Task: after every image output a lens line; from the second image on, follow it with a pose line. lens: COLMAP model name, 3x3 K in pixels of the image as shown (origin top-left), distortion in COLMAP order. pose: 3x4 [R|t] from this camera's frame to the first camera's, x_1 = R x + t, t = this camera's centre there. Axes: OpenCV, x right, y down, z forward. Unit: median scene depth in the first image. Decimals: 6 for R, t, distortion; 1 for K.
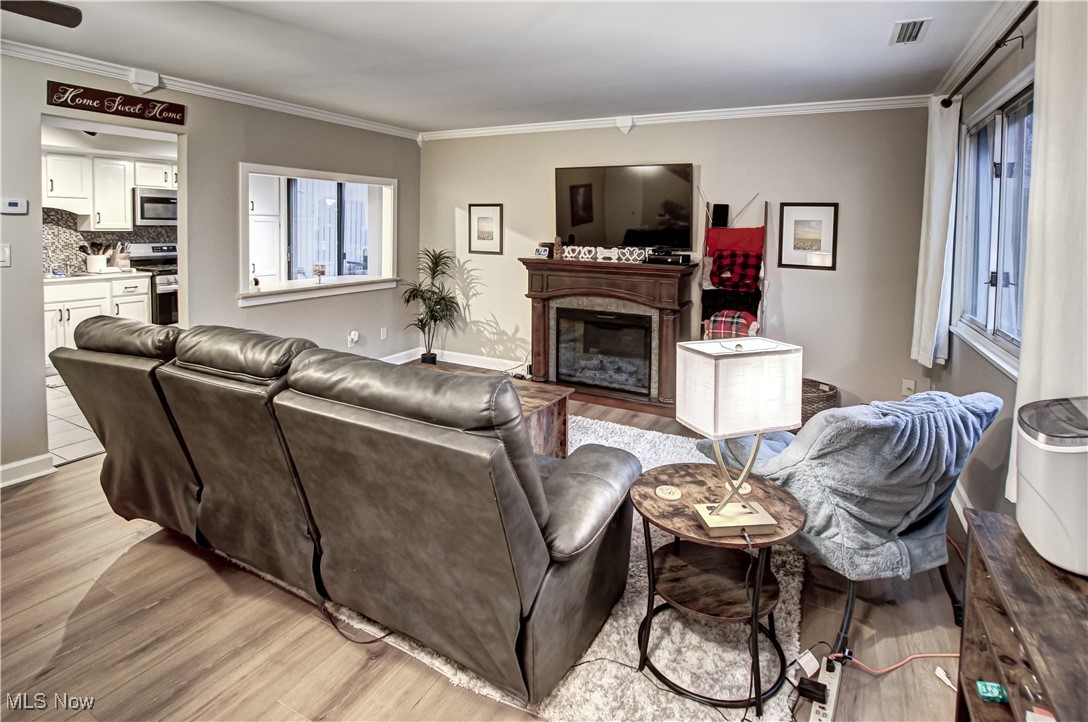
lens RADIAL K [[552.5, 0, 540.3], [0, 552.5, 258.0], [0, 0, 1]] dist [-0.020882, 0.001254]
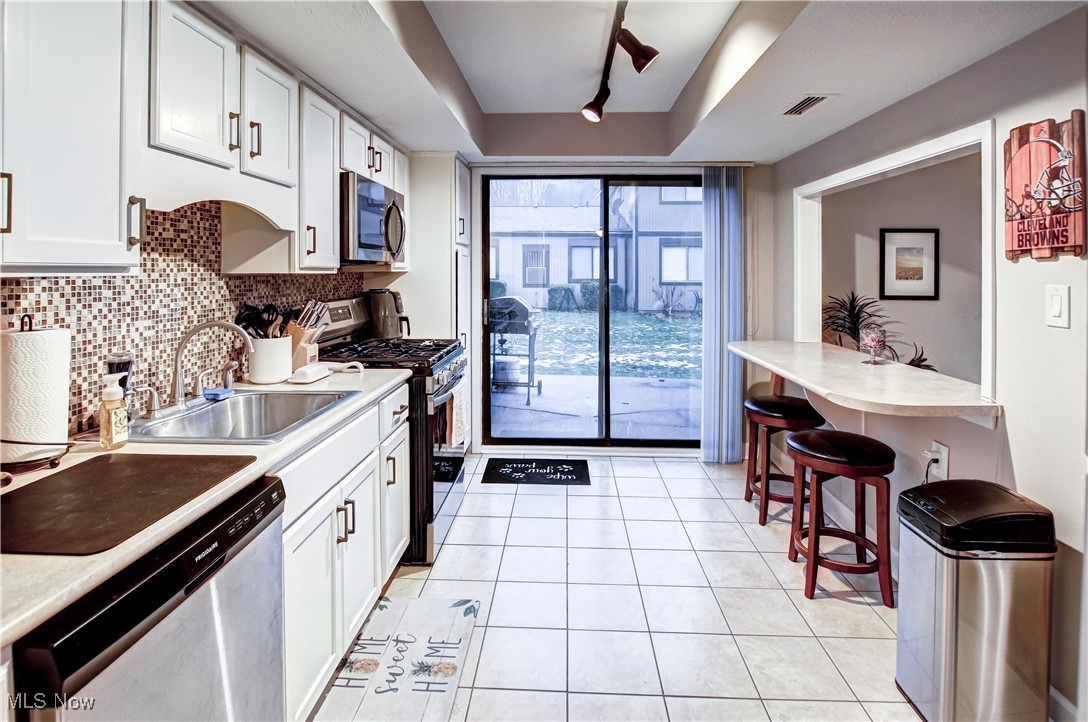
lens RADIAL K [[552.5, 0, 551.8], [0, 552.5, 254.3], [0, 0, 1]] dist [-0.020882, 0.001254]
pose [[0.892339, 0.002893, 0.451356, -0.835224], [0.034941, 0.996536, -0.075467, -0.028295], [-0.450011, 0.083113, 0.889147, 0.578640]]
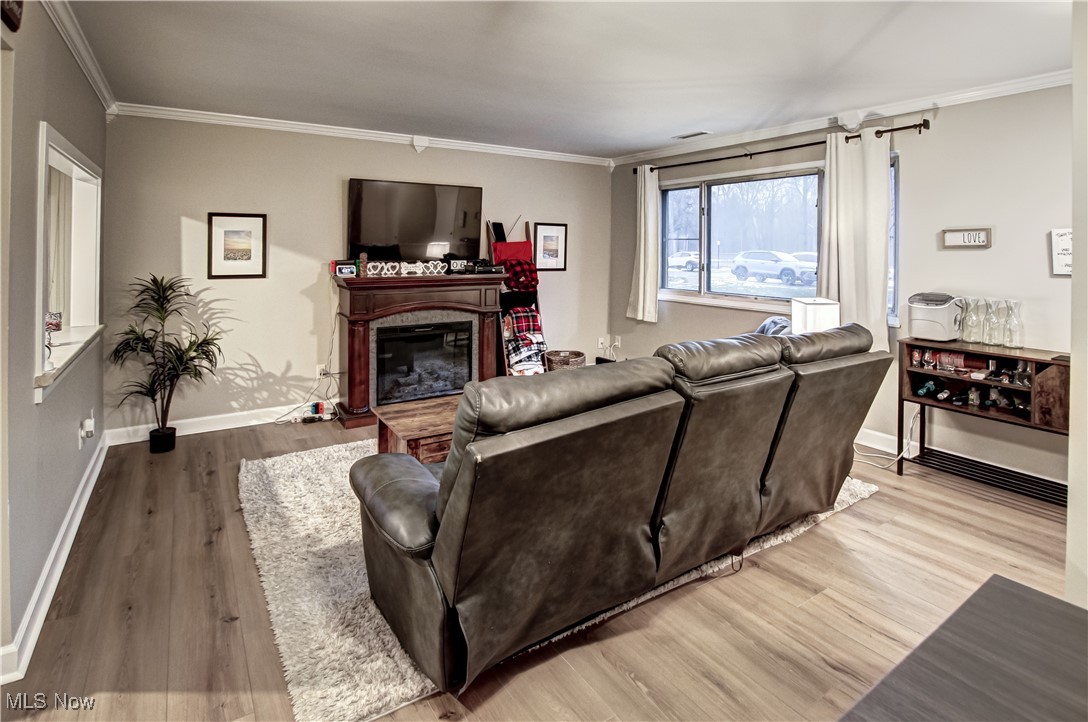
lens RADIAL K [[552.5, 0, 545.1], [0, 552.5, 254.2], [0, 0, 1]] dist [-0.020882, 0.001254]
pose [[0.487901, -0.027303, 0.872472, -0.562742], [0.052460, 0.998621, 0.001914, -0.020130], [-0.871321, 0.044837, 0.488660, 0.251002]]
